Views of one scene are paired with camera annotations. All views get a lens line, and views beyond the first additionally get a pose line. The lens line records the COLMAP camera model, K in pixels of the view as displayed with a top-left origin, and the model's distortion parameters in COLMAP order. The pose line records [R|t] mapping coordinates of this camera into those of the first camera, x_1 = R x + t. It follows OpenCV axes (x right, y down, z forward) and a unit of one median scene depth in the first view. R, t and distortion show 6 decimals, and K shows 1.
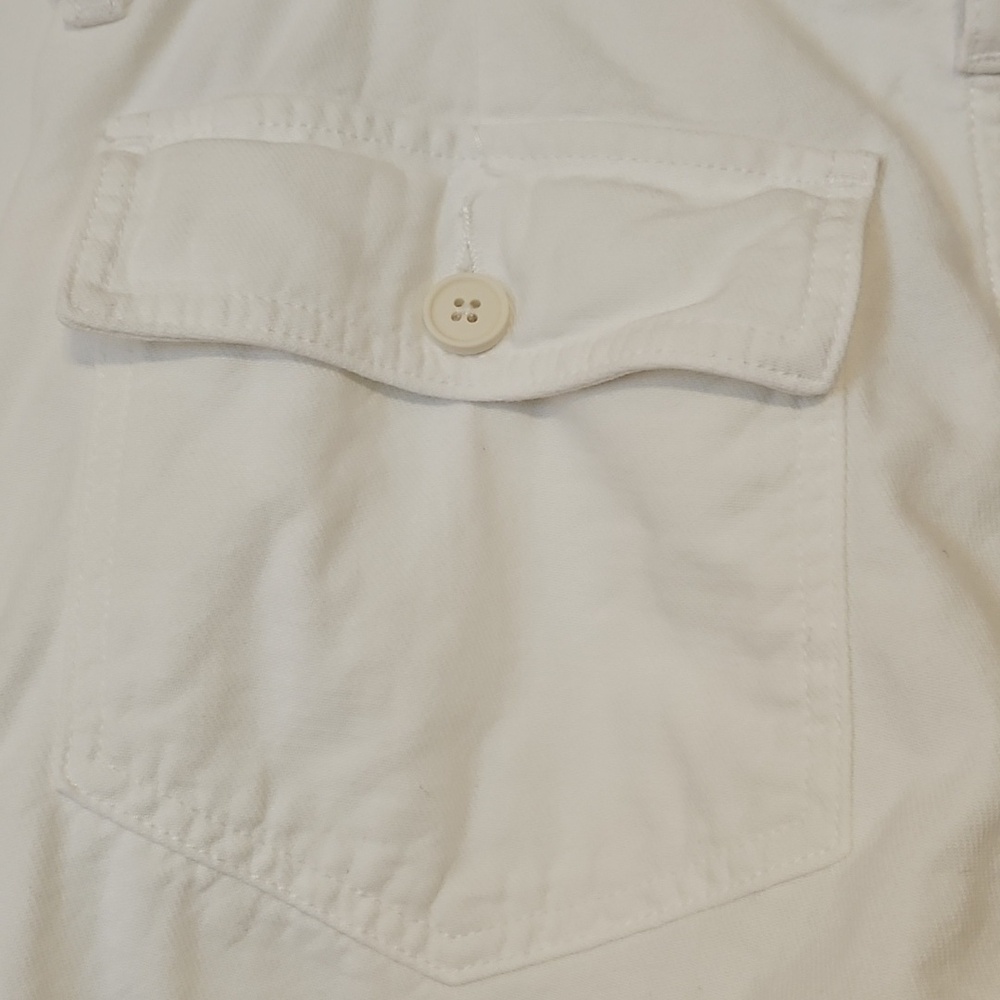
lens RADIAL K [[1720.7, 0, 468.0], [0, 1720.7, 541.2], [0, 0, 1]] dist [0.083025, 0.000000]
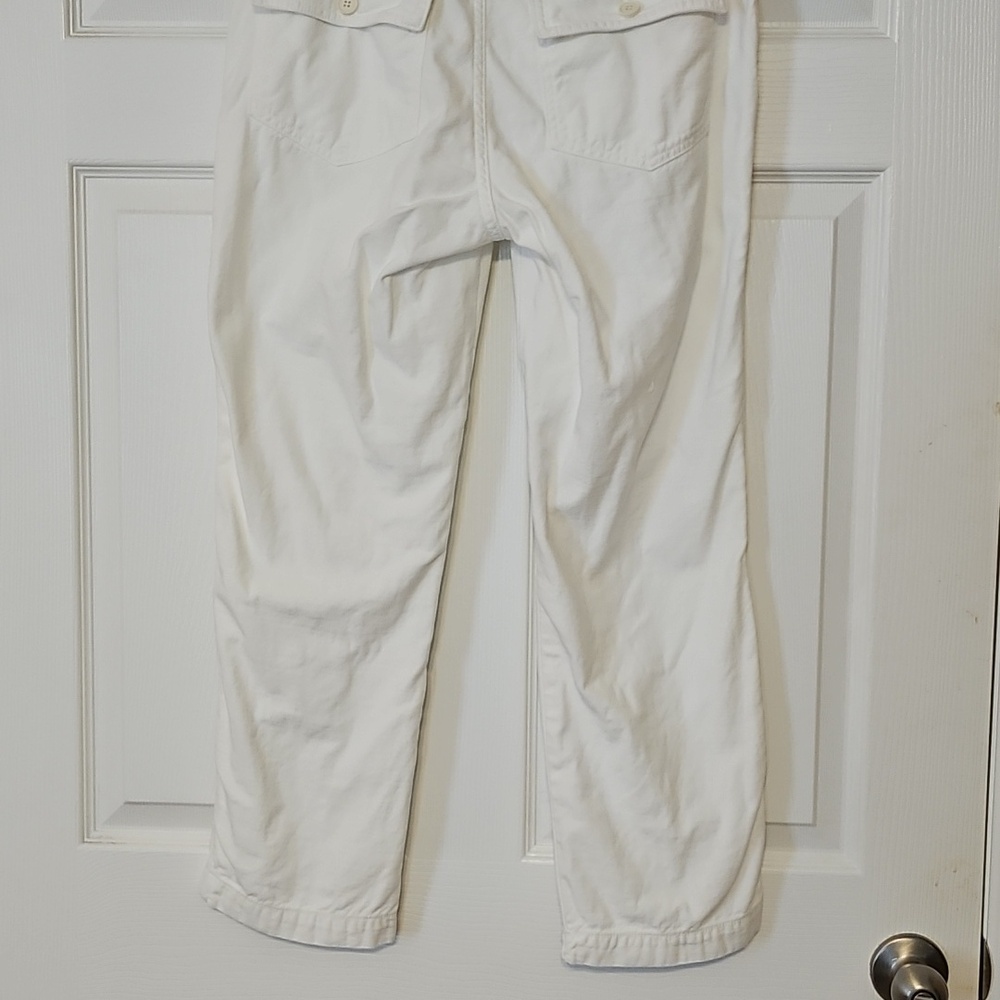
lens RADIAL K [[1720.7, 0, 494.0], [0, 1720.7, 503.7], [0, 0, 1]] dist [0.083025, 0.000000]
pose [[0.992487, 0.073846, -0.097553, 0.875571], [-0.048197, 0.968820, 0.243032, 0.000145], [0.112458, -0.236504, 0.965100, -3.383185]]
